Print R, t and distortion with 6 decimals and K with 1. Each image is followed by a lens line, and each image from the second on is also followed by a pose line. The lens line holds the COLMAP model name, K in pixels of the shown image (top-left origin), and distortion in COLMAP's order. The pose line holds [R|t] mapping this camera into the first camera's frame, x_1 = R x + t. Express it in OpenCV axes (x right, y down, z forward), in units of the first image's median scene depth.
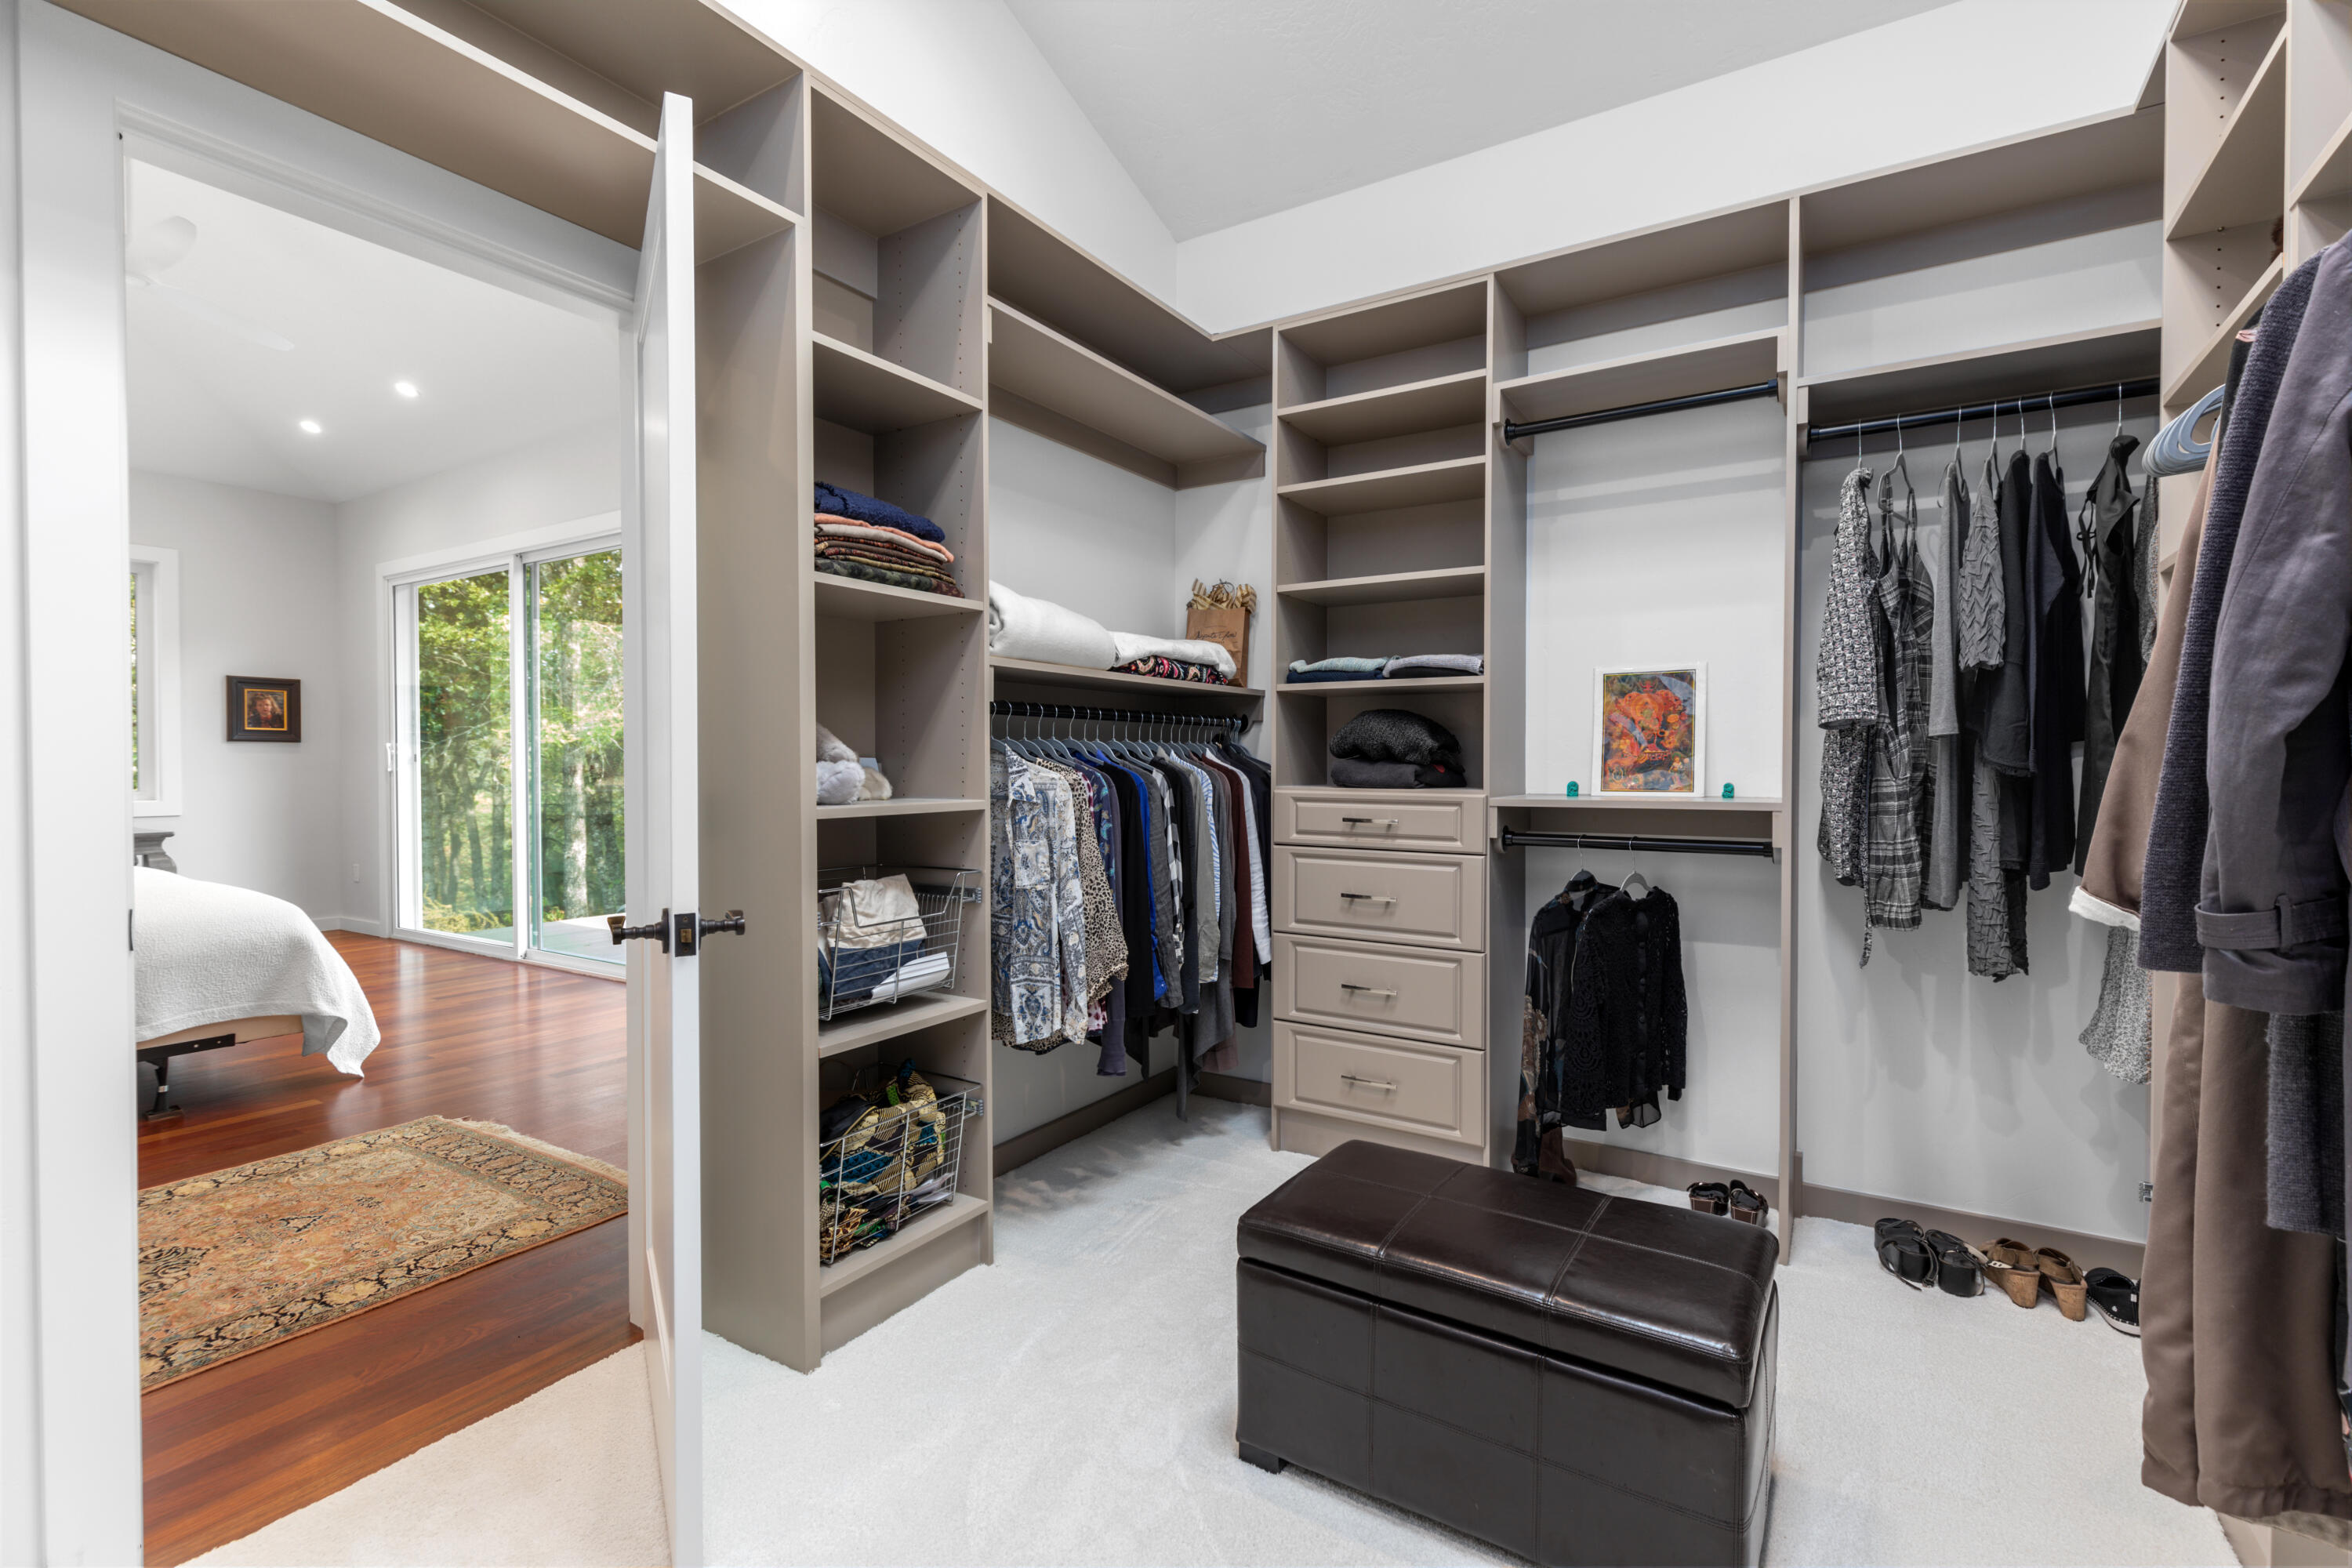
lens RADIAL K [[1055.8, 0, 1177.1], [0, 1055.8, 779.5], [0, 0, 1]] dist [0.001830, 0.000566]
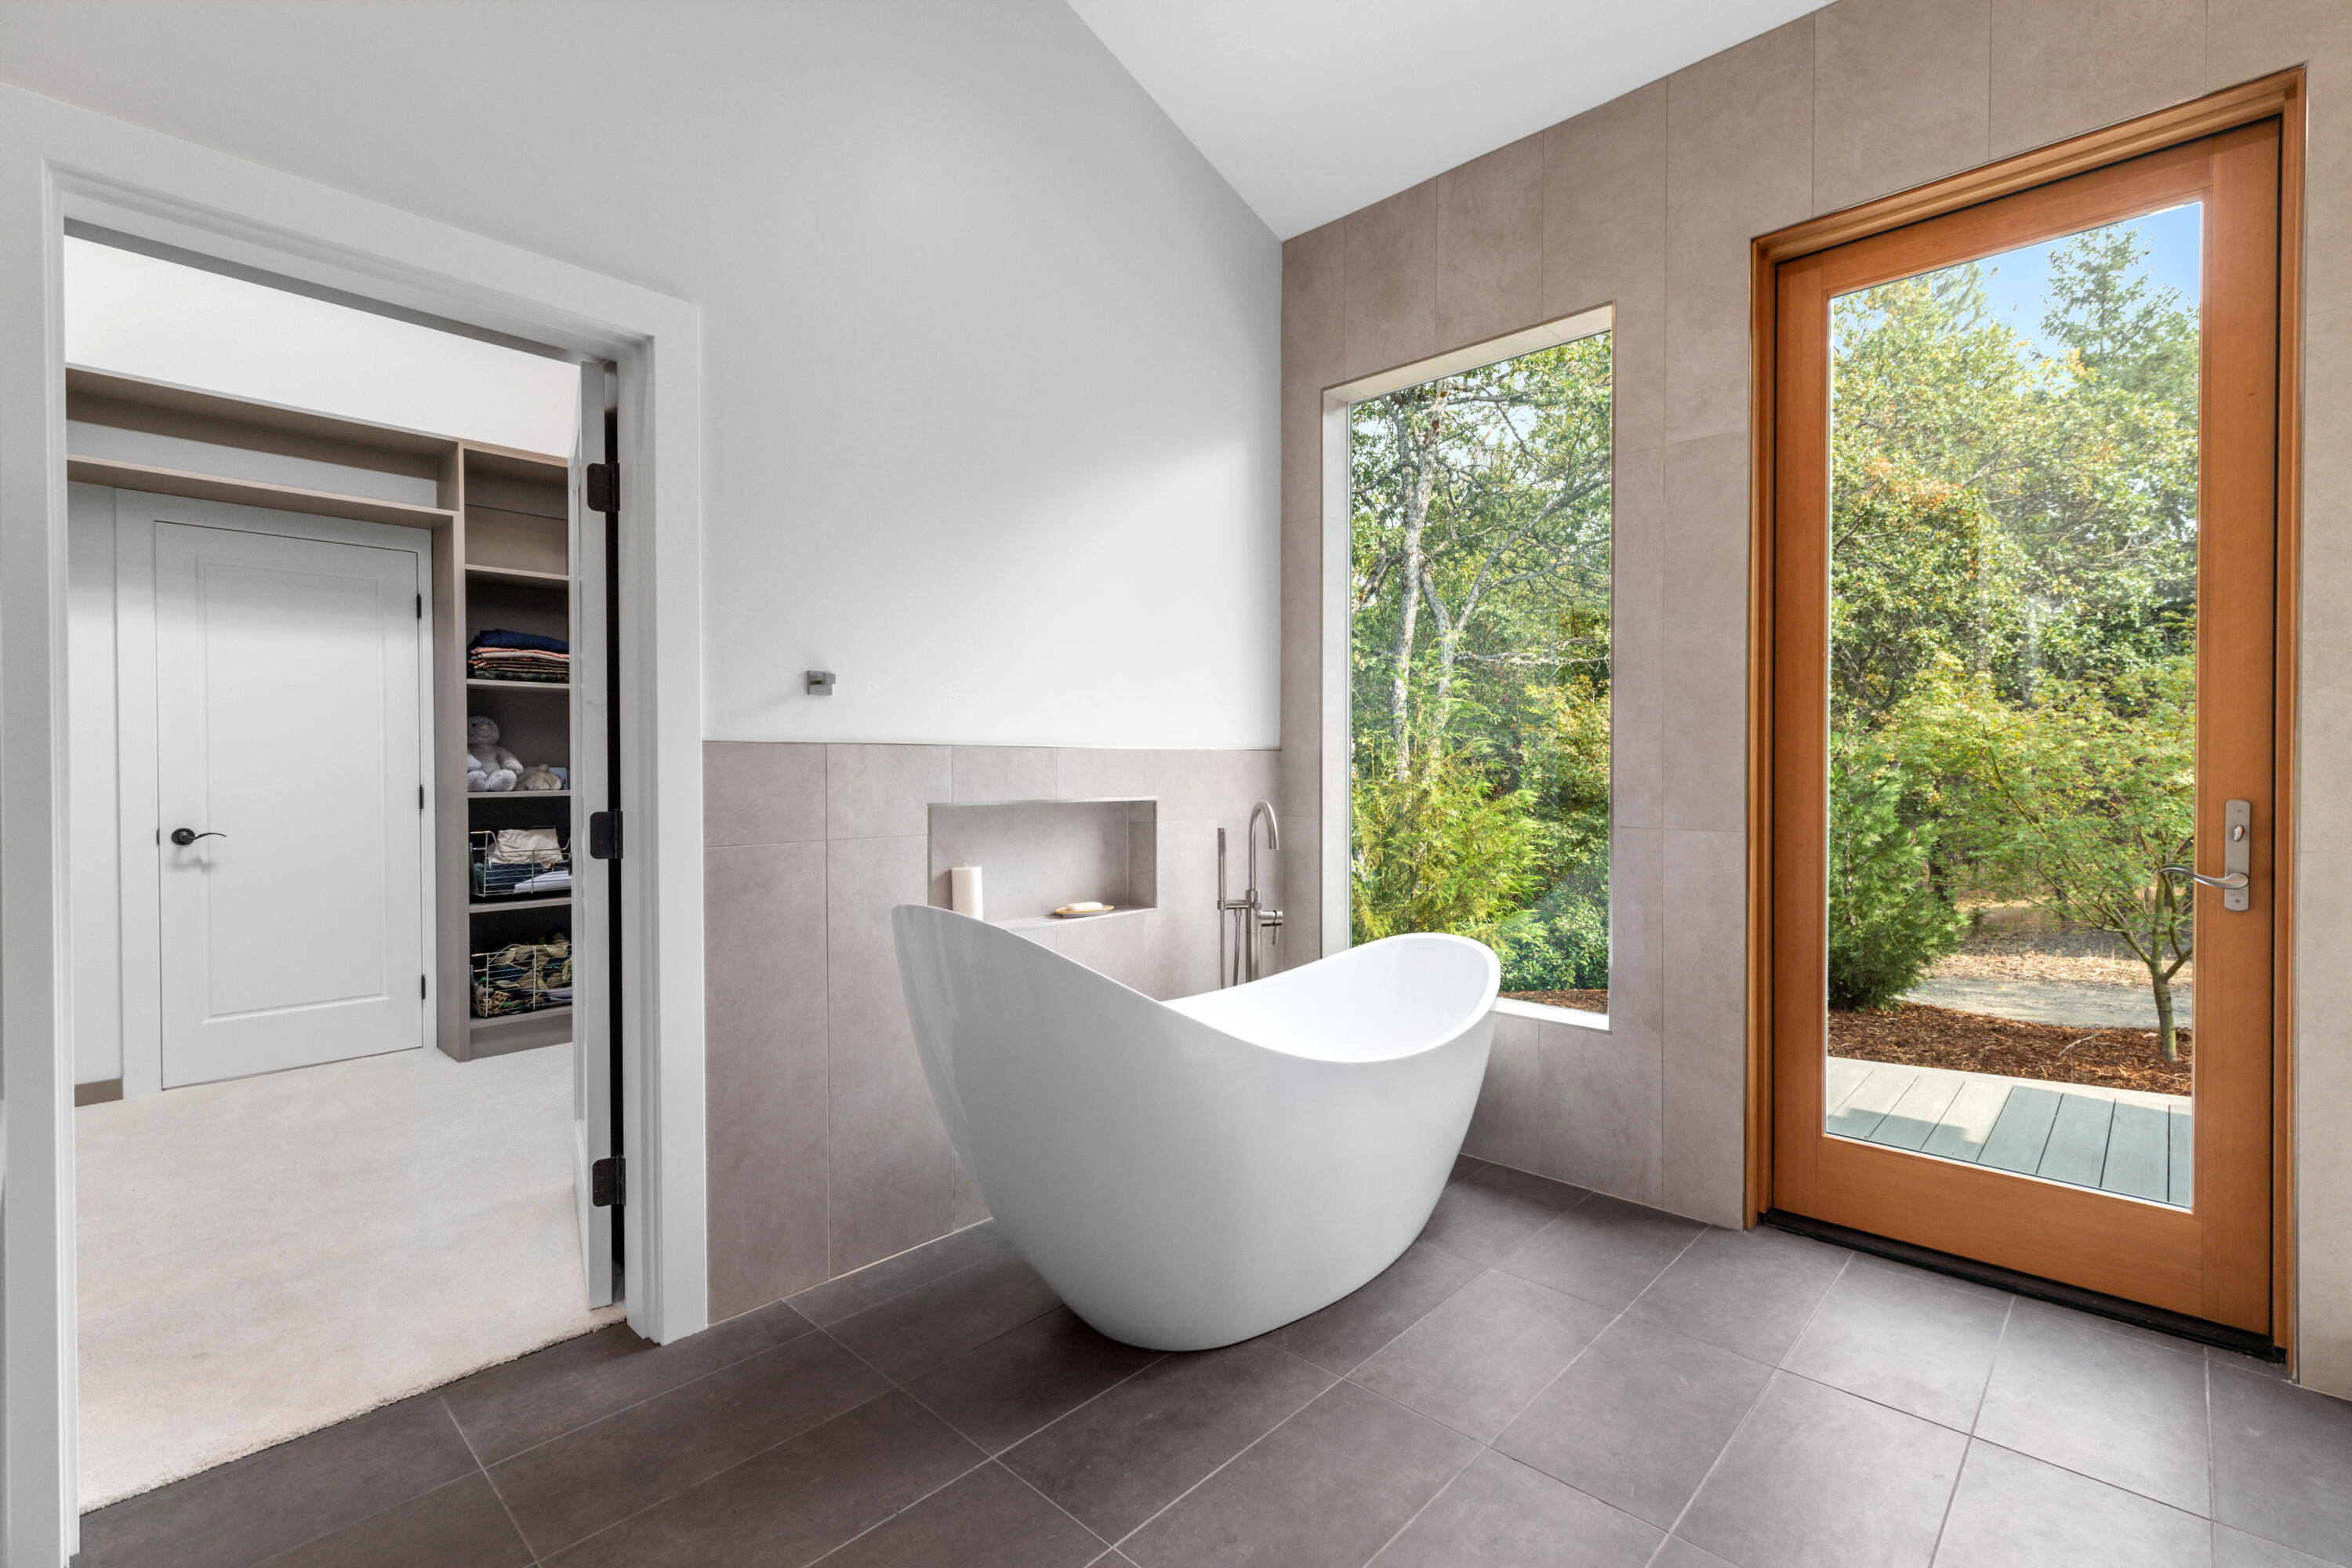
lens RADIAL K [[1055.8, 0, 1177.1], [0, 1055.8, 779.5], [0, 0, 1]] dist [0.001830, 0.000566]
pose [[0.982497, 0.000520, -0.186280, 1.305286], [-0.001006, 0.999996, -0.002515, 0.005058], [0.186278, 0.002659, 0.982493, -0.720554]]
